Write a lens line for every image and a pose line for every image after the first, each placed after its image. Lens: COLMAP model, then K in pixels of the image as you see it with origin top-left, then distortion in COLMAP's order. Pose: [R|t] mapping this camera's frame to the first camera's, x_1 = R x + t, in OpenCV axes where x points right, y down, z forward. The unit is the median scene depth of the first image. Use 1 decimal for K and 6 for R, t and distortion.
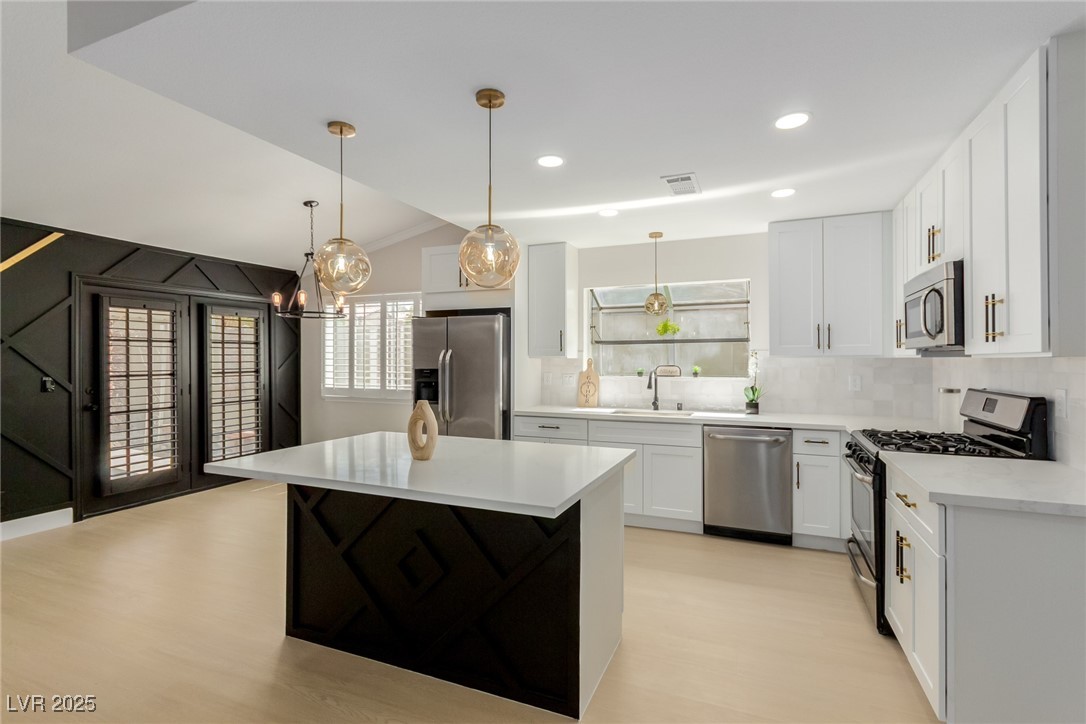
lens RADIAL K [[504.9, 0, 550.0], [0, 504.9, 362.4], [0, 0, 1]] dist [0.003160, 0.001455]
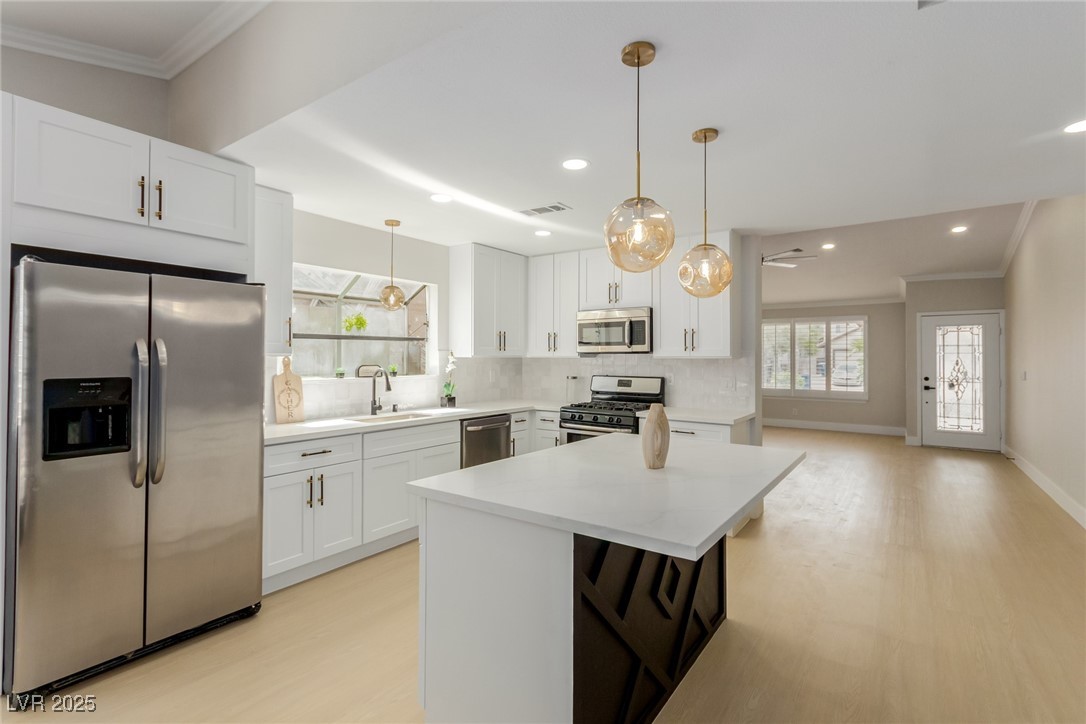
lens RADIAL K [[504.9, 0, 532.2], [0, 504.9, 351.7], [0, 0, 1]] dist [0.003160, 0.001455]
pose [[0.237611, 0.014490, 0.971252, -0.686006], [0.001904, 0.999880, -0.015383, -0.003738], [-0.971359, 0.005504, 0.237555, 0.586480]]
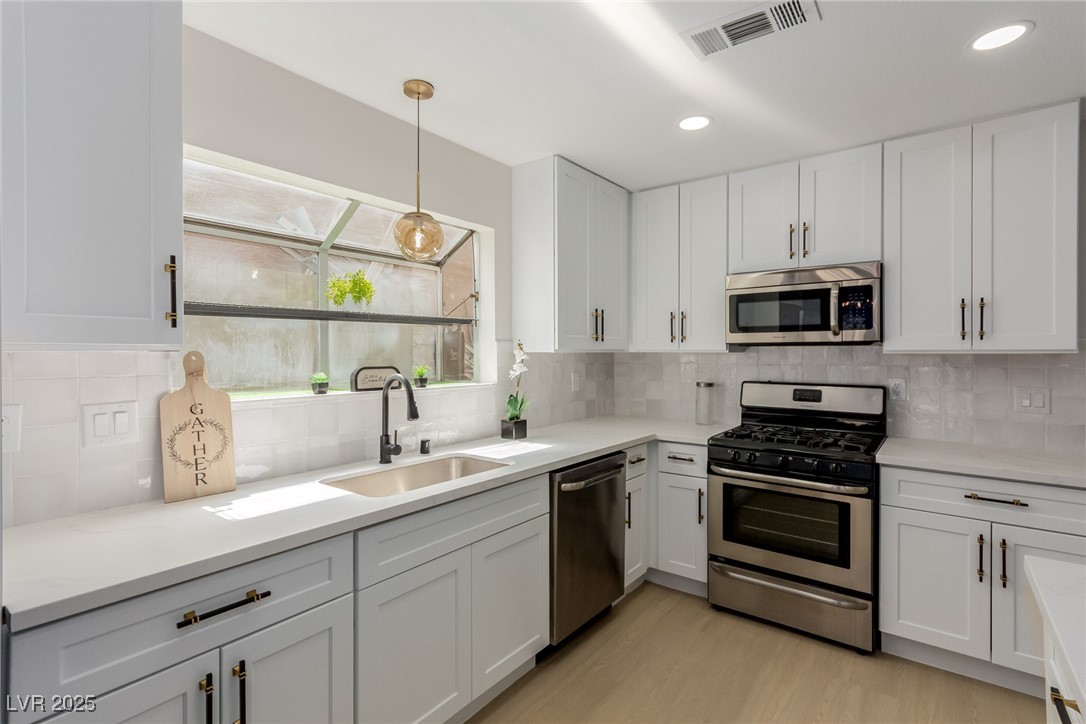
lens RADIAL K [[504.9, 0, 546.5], [0, 504.9, 356.0], [0, 0, 1]] dist [0.003160, 0.001455]
pose [[0.250912, -0.004570, 0.967999, -0.237331], [0.003848, 0.999986, 0.003724, -0.006775], [-0.968002, 0.002790, 0.250926, 0.844356]]
